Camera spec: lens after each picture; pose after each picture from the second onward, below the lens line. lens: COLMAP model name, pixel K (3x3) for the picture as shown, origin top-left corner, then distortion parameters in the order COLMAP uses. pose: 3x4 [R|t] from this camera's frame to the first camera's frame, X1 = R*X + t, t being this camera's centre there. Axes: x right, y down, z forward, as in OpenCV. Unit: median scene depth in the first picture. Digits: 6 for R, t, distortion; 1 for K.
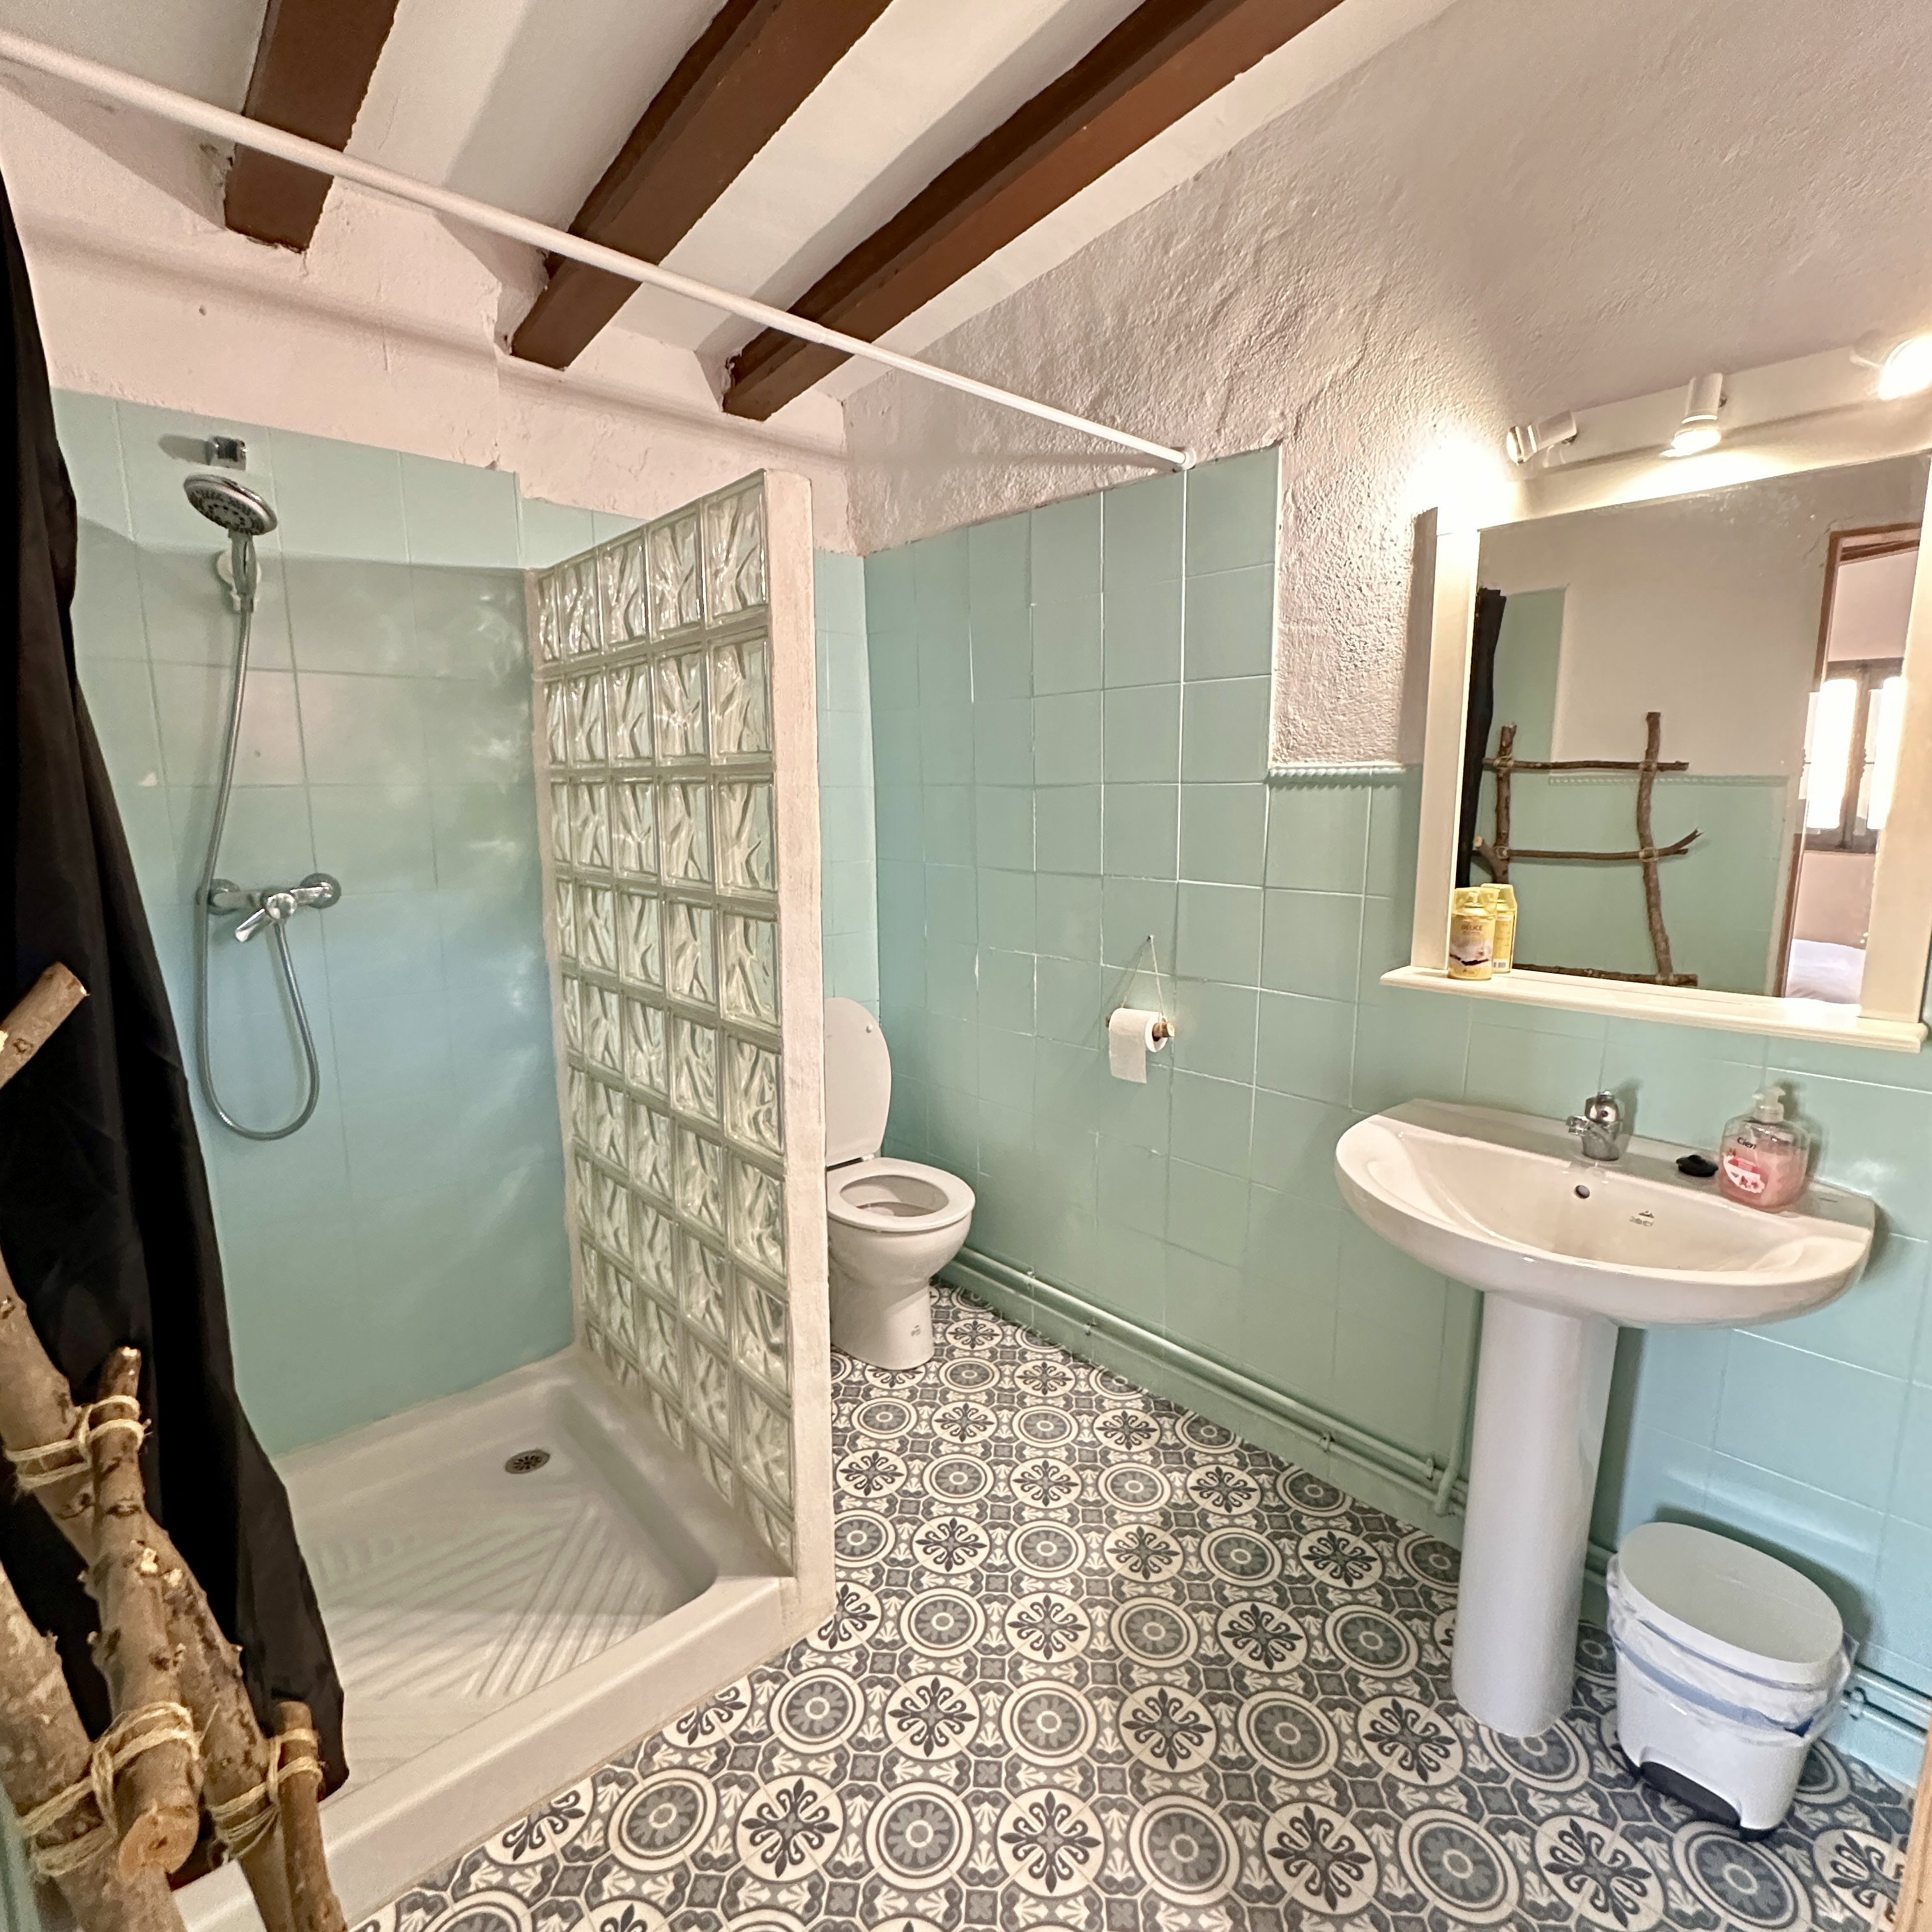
lens RADIAL K [[1033.8, 0, 977.4], [0, 1033.8, 963.5], [0, 0, 1]] dist [-0.002147, 0.001156]
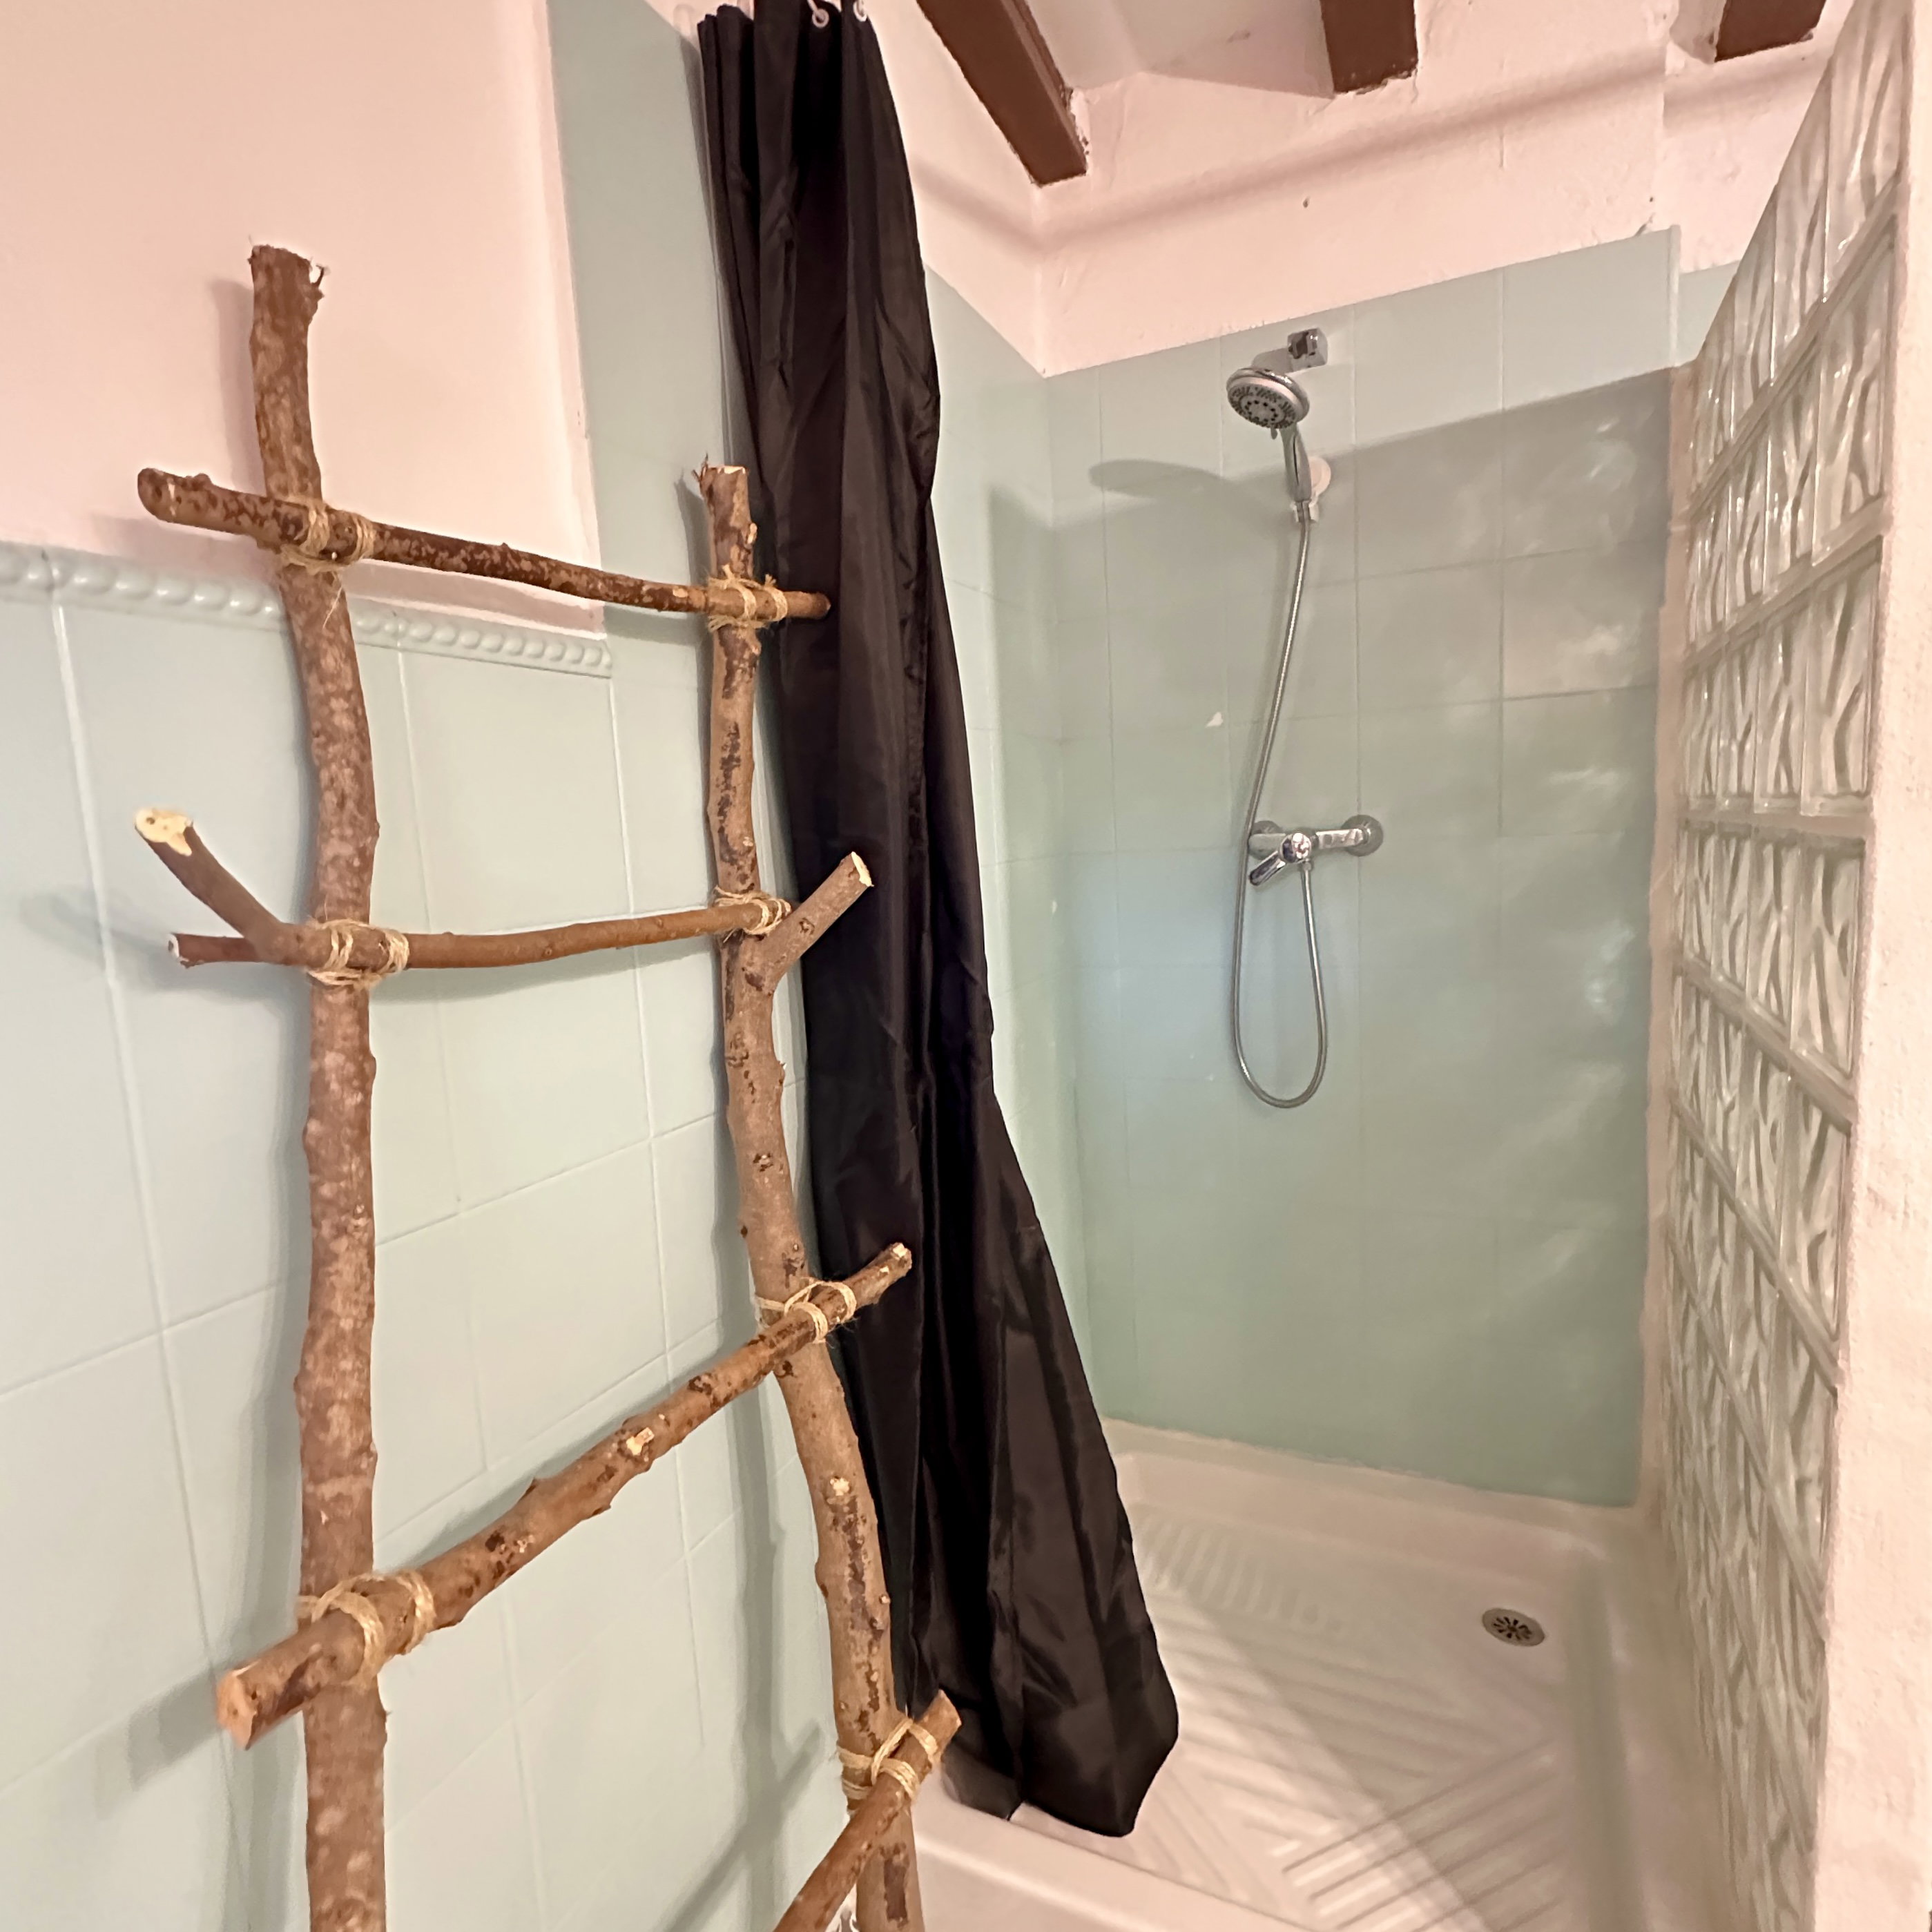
lens RADIAL K [[1117.4, 0, 960.0], [0, 1117.4, 960.8], [0, 0, 1]] dist [-0.000081, 0.001113]
pose [[0.395368, 0.092712, -0.913832, 0.094468], [-0.104165, 0.993000, 0.055678, 0.016619], [0.912597, 0.073176, 0.402258, 0.332060]]
